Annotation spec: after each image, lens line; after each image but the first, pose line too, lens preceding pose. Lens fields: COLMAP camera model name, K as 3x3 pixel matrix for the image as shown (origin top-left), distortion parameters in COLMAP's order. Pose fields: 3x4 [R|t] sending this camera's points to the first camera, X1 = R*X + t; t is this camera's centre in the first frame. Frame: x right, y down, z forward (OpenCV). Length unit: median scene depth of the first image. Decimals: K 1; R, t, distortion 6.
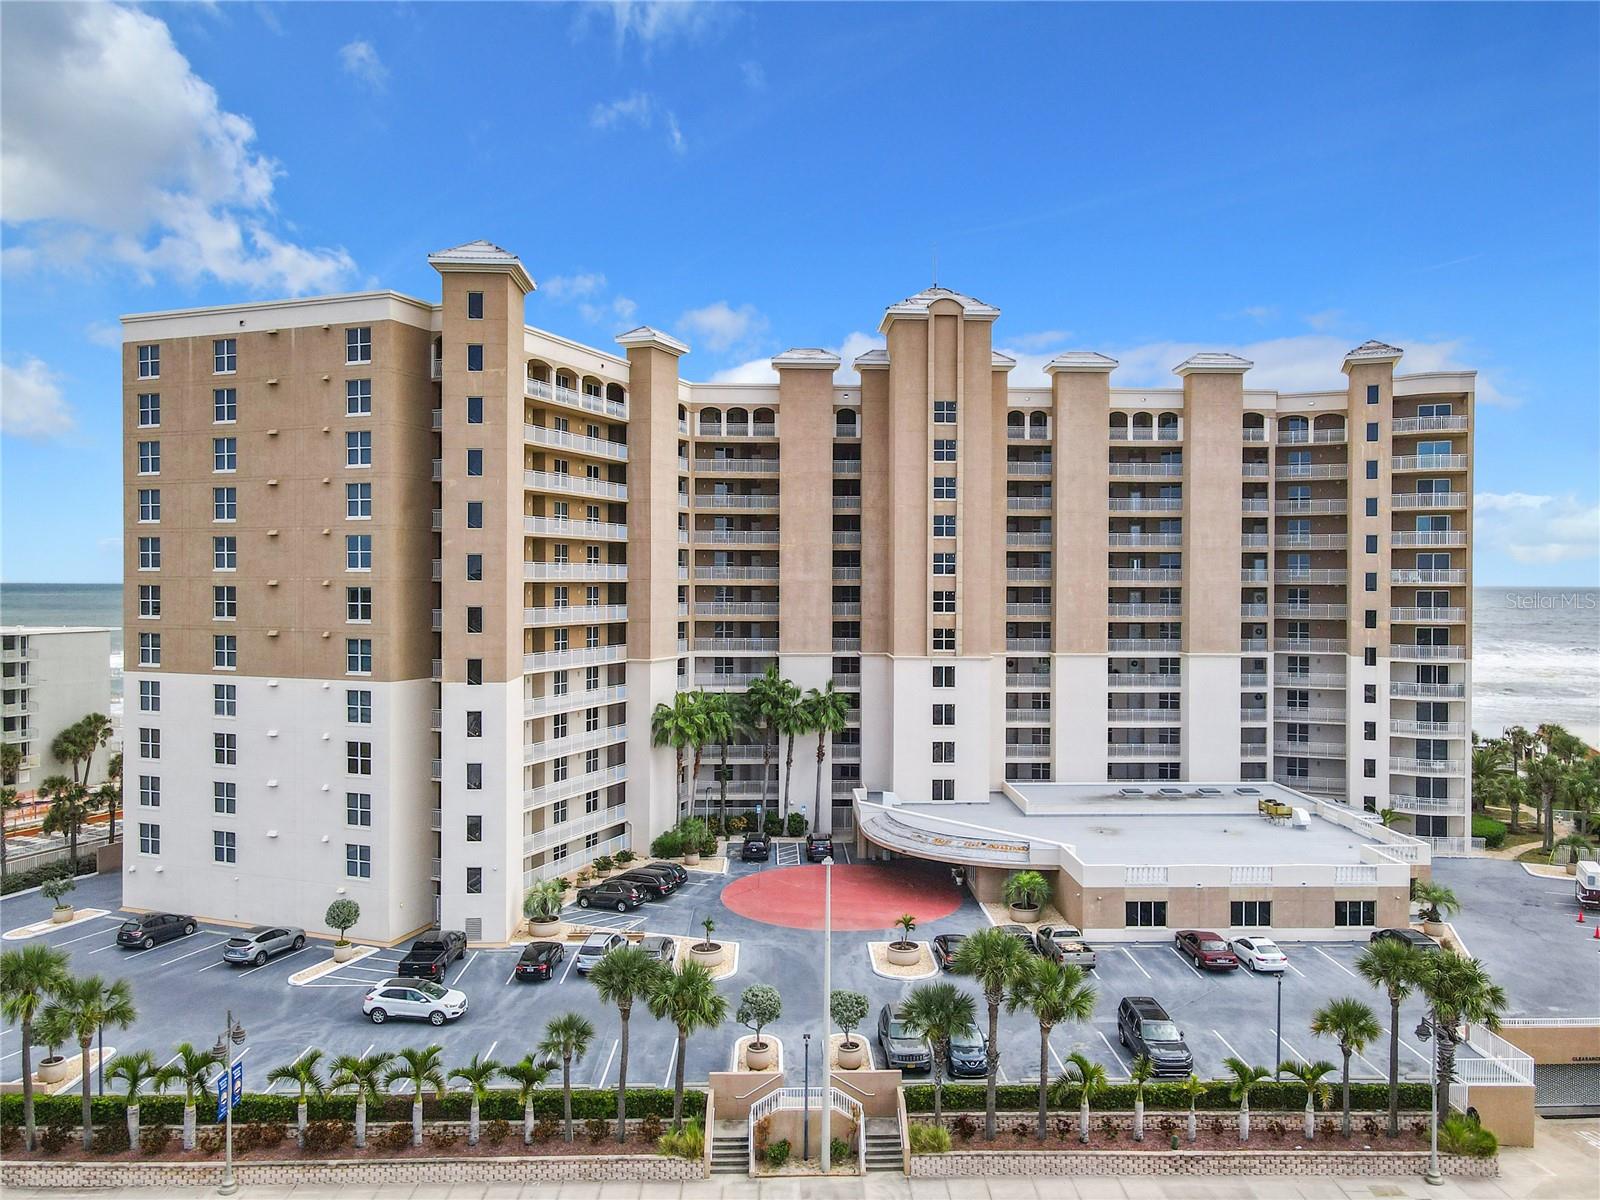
lens RADIAL K [[1191.3, 0, 800.0], [0, 1191.3, 600.0], [0, 0, 1]] dist [0.006983, 0.012372]
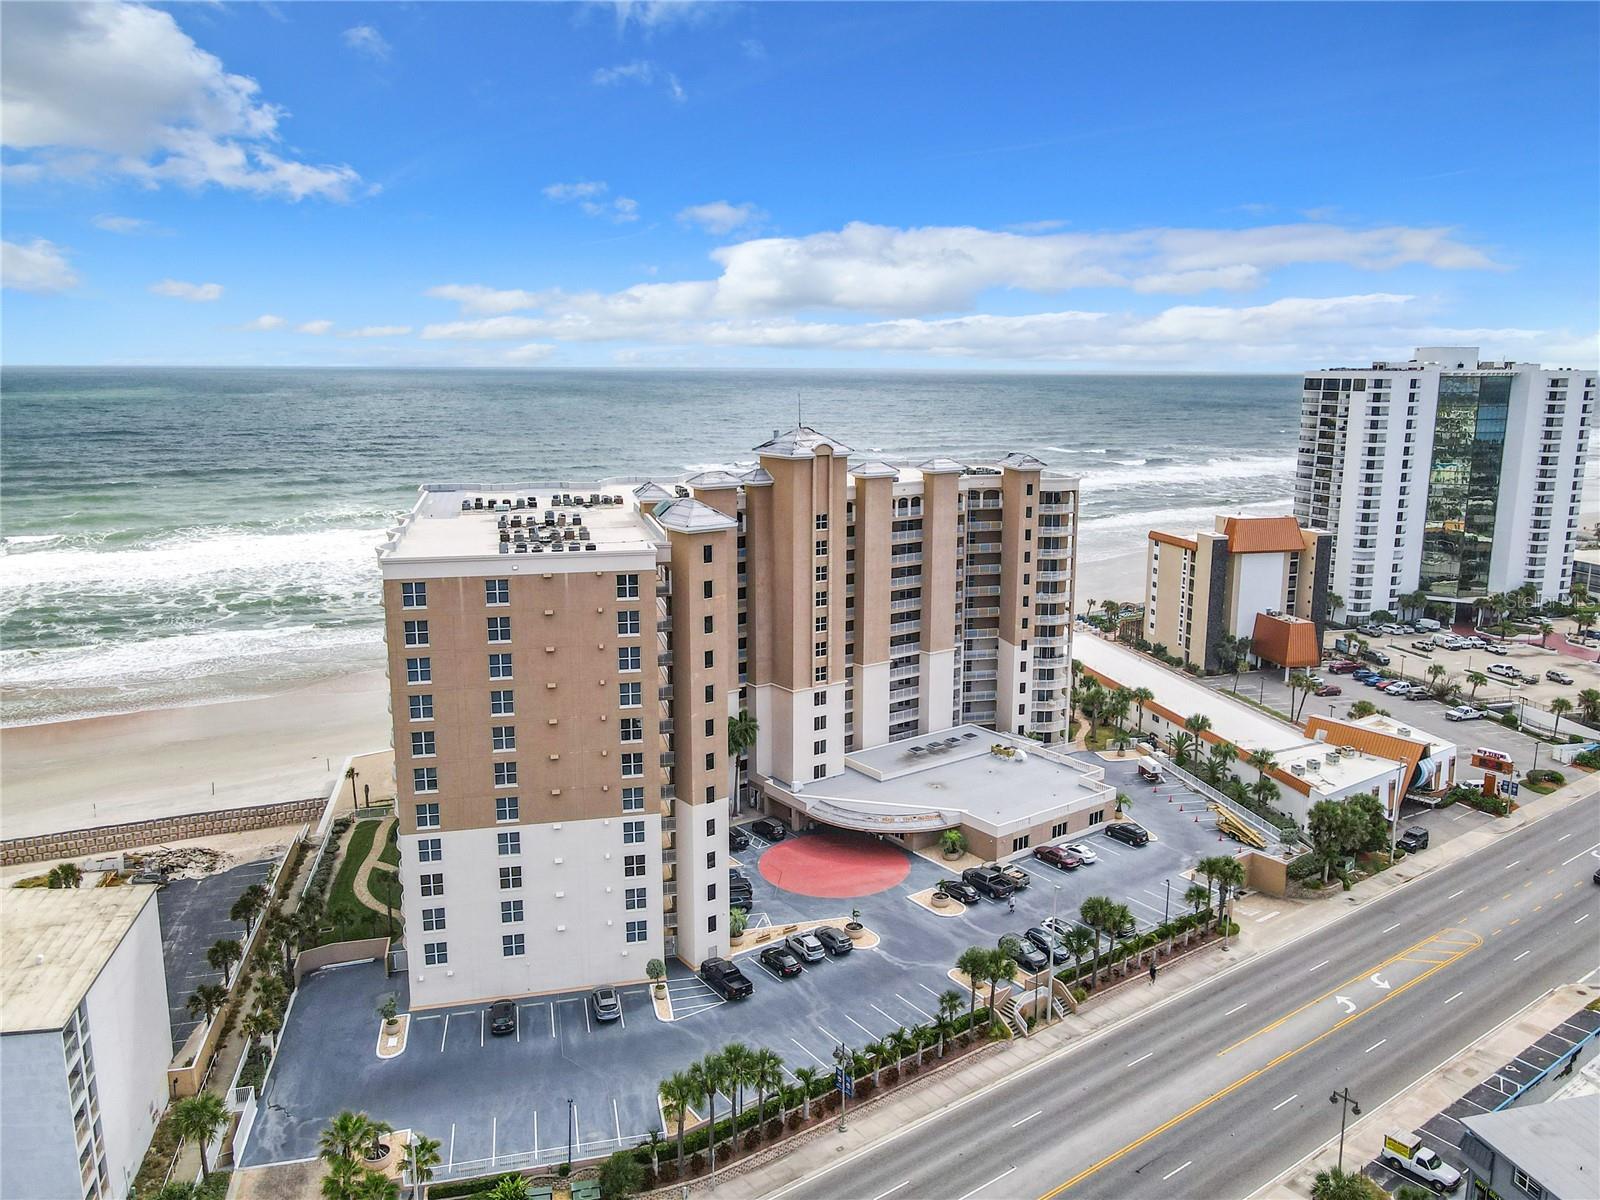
lens RADIAL K [[1223.3, 0, 812.1], [0, 1223.3, 620.2], [0, 0, 1]] dist [0.016683, 0.004186]
pose [[0.816067, -0.123129, 0.564689, -0.758809], [0.009908, 0.979880, 0.199342, -0.345501], [-0.577872, -0.157082, 0.800867, -0.205636]]
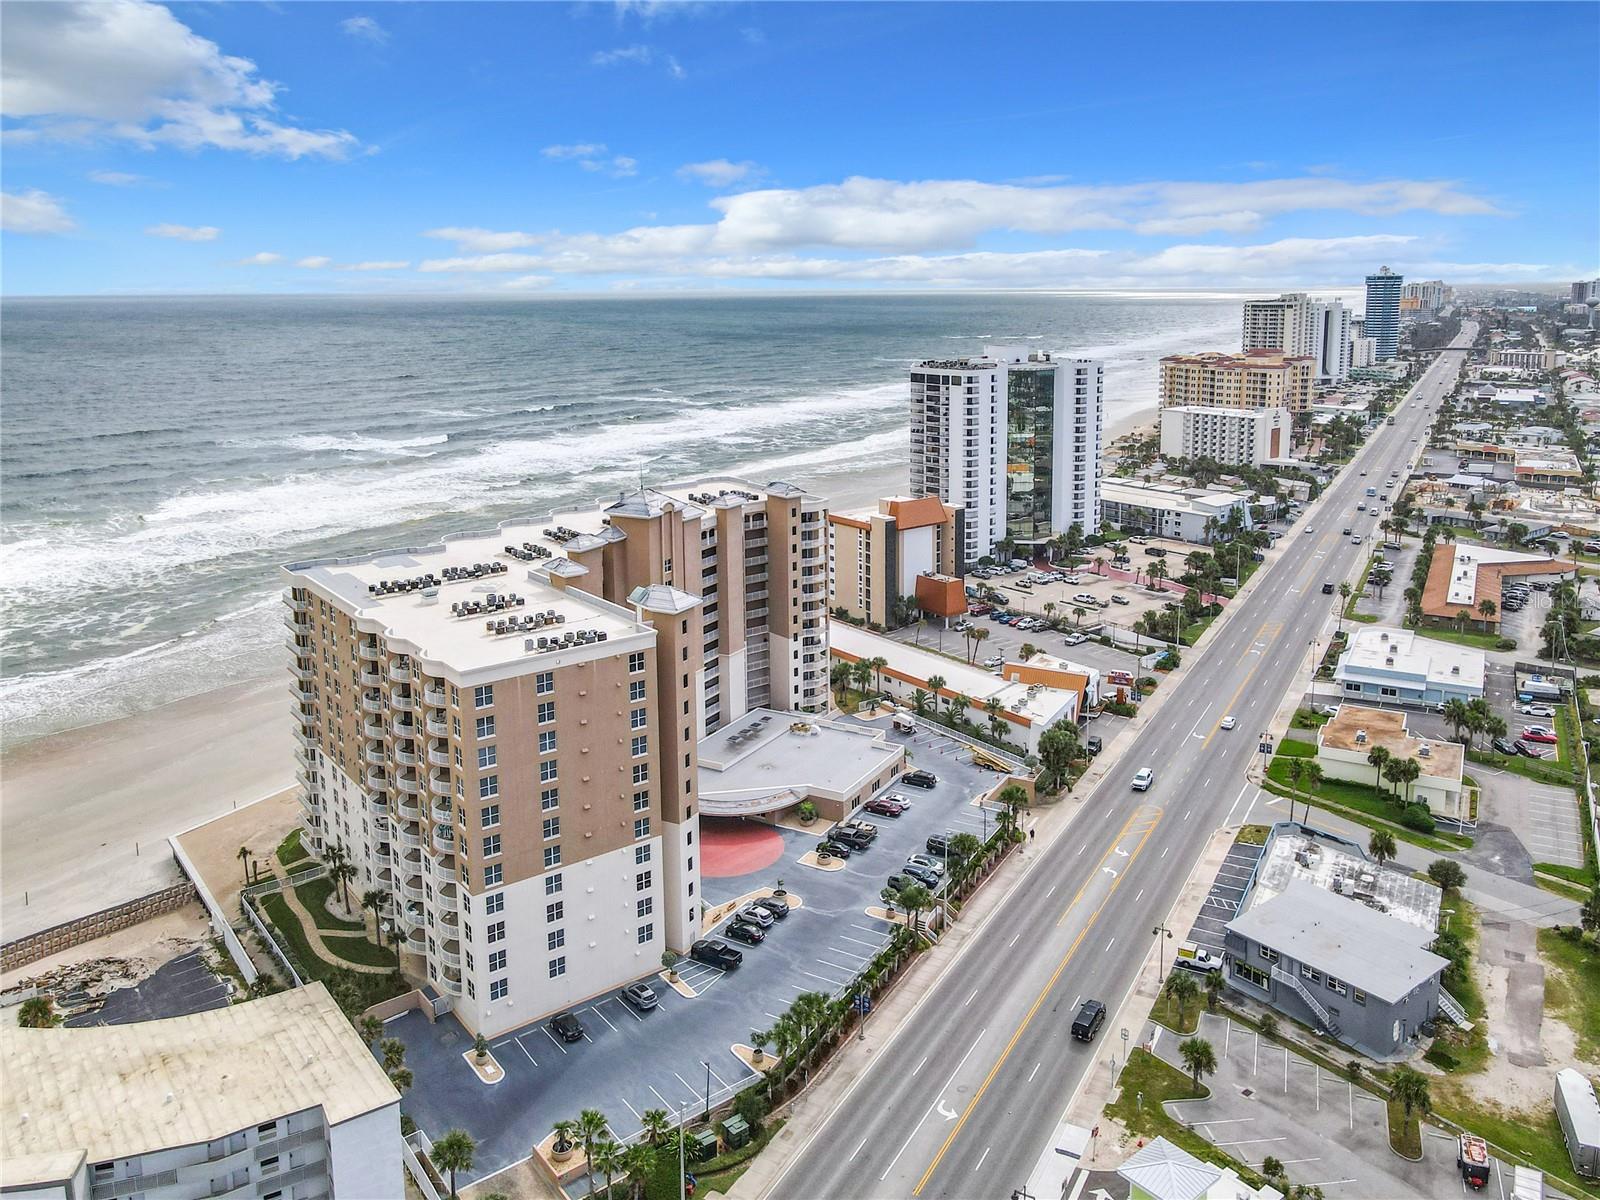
lens RADIAL K [[1268.7, 0, 866.9], [0, 1268.7, 479.7], [0, 0, 1]] dist [0.001305, 0.004776]
pose [[0.483617, -0.148411, 0.862606, -1.355118], [0.019390, 0.987095, 0.158959, -0.586538], [-0.875065, -0.060149, 0.480253, -0.144104]]
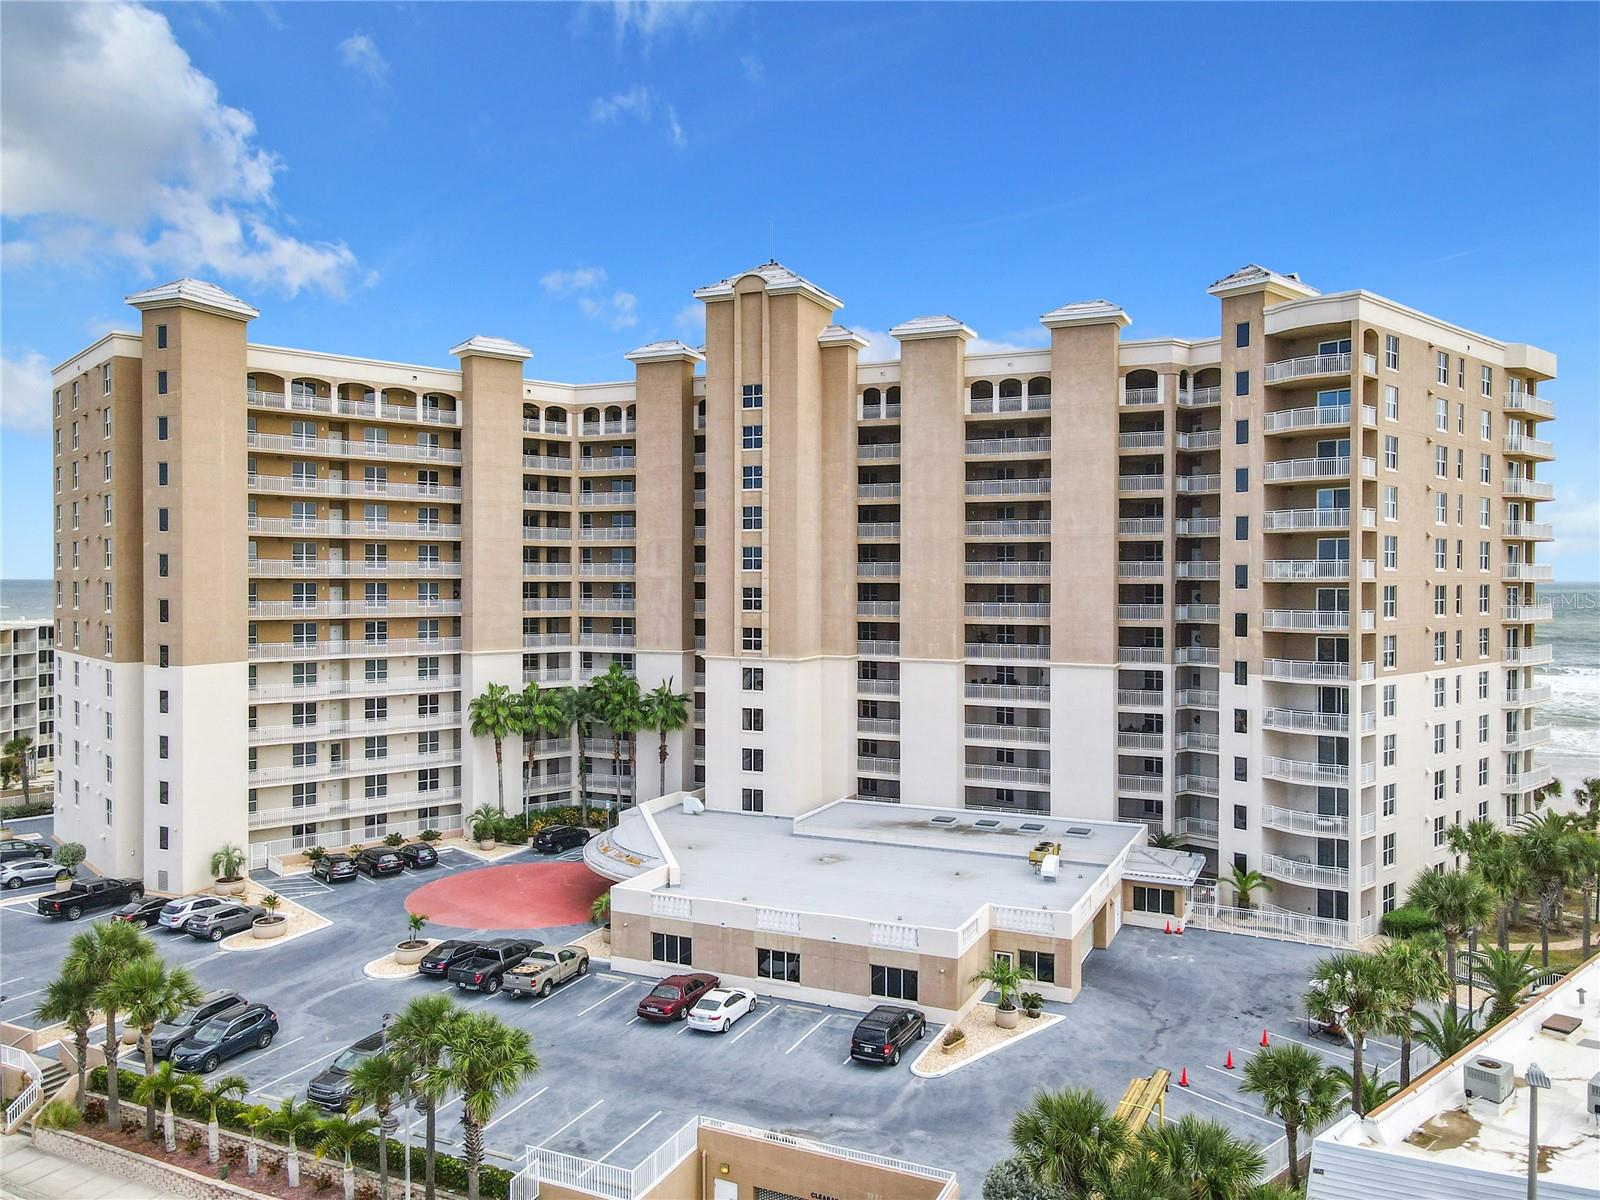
lens RADIAL K [[1186.0, 0, 803.5], [0, 1186.0, 592.8], [0, 0, 1]] dist [0.009933, 0.004283]
pose [[0.891633, 0.003755, -0.452743, 0.595254], [-0.006636, 0.999967, -0.004775, 0.000877], [0.452710, 0.007262, 0.891628, 0.192831]]
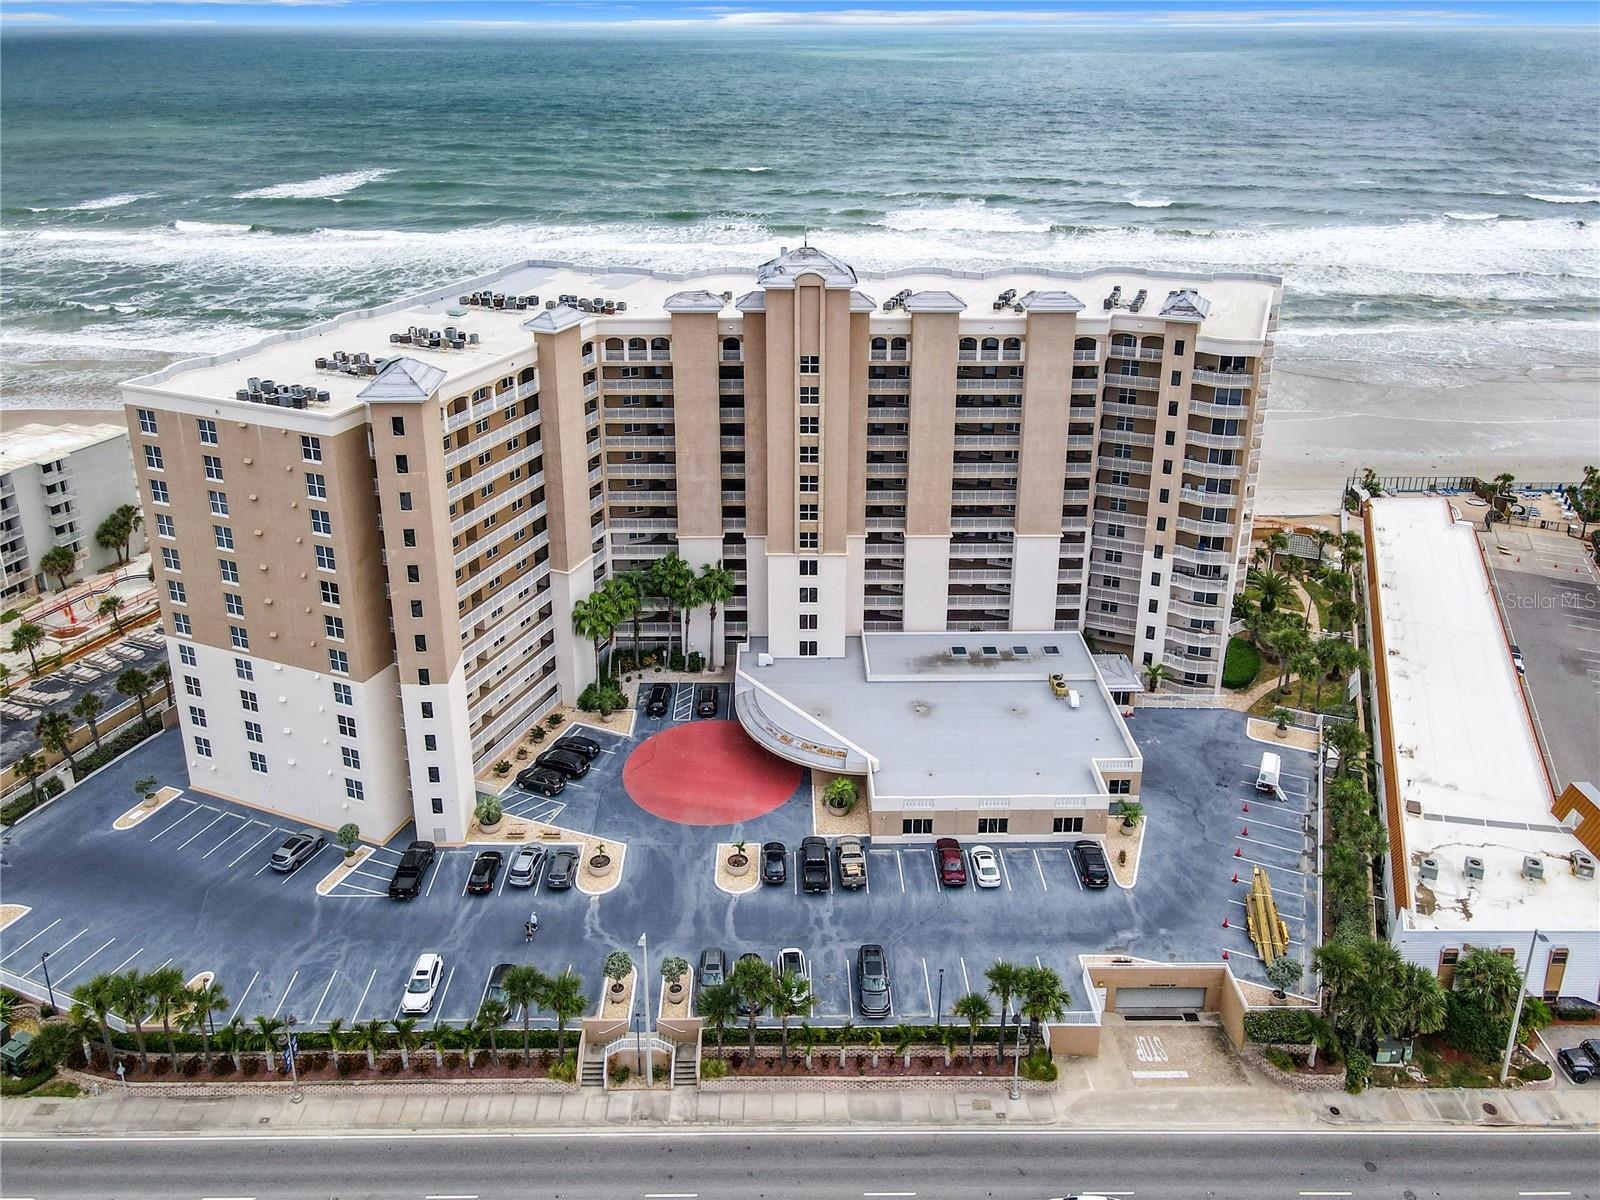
lens RADIAL K [[1237.4, 0, 773.1], [0, 1237.4, 440.6], [0, 0, 1]] dist [0.007373, 0.010765]
pose [[0.999591, 0.002318, -0.028499, 0.123964], [0.006467, 0.952554, 0.304301, -0.466769], [0.027852, -0.304361, 0.952150, -0.190971]]
